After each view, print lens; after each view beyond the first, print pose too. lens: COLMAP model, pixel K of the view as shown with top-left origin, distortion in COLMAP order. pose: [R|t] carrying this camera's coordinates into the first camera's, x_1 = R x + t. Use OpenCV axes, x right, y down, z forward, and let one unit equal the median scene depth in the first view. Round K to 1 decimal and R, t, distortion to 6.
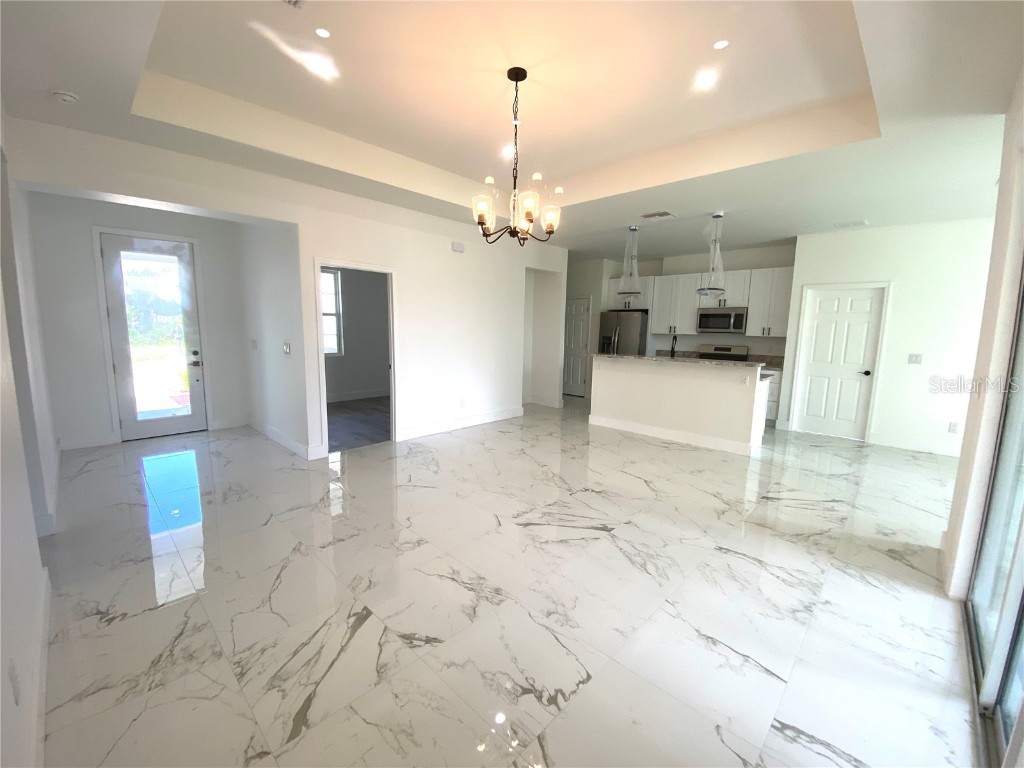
lens RADIAL K [[416.9, 0, 504.4], [0, 416.9, 381.6], [0, 0, 1]] dist [-0.002458, -0.010057]
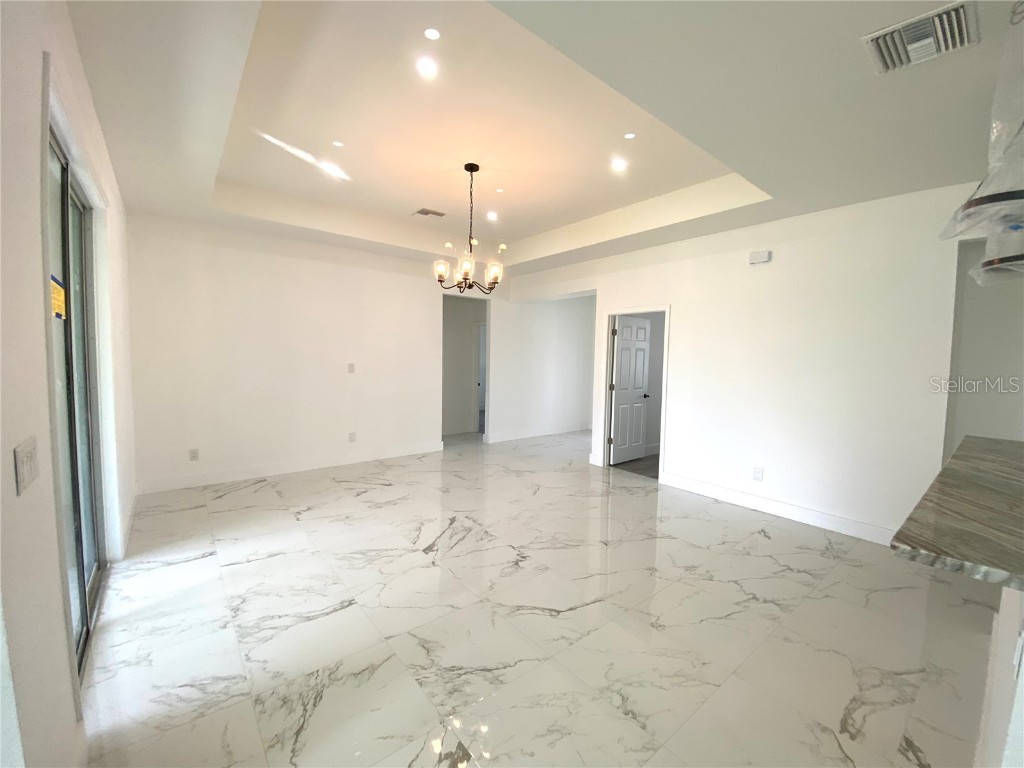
lens RADIAL K [[416.9, 0, 512.2], [0, 416.9, 377.9], [0, 0, 1]] dist [-0.002458, -0.010057]
pose [[-0.108274, 0.035196, -0.993498, 0.781760], [-0.158341, 0.986004, 0.052187, -0.097435], [0.981430, 0.162962, -0.101186, 0.787127]]
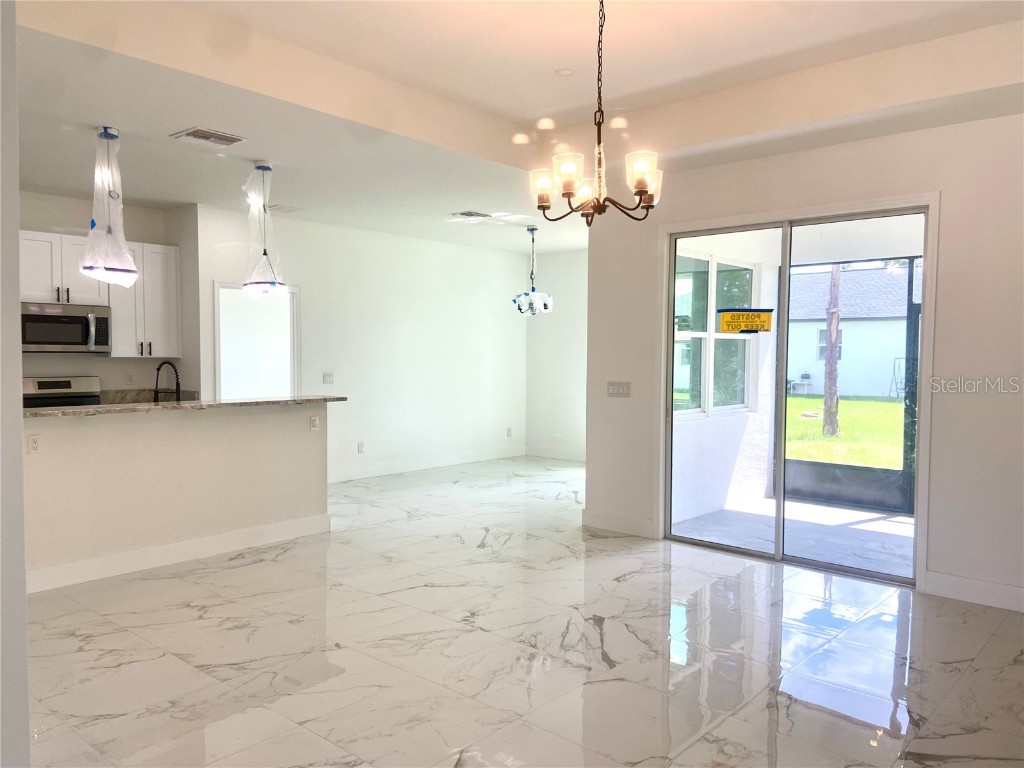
lens RADIAL K [[771.0, 0, 518.8], [0, 771.0, 387.1], [0, 0, 1]] dist [0.067637, -0.031001]
pose [[-0.060745, -0.067287, 0.995883, -0.705975], [0.123751, 0.989520, 0.074405, -0.115210], [-0.990452, 0.127761, -0.051782, 0.736347]]
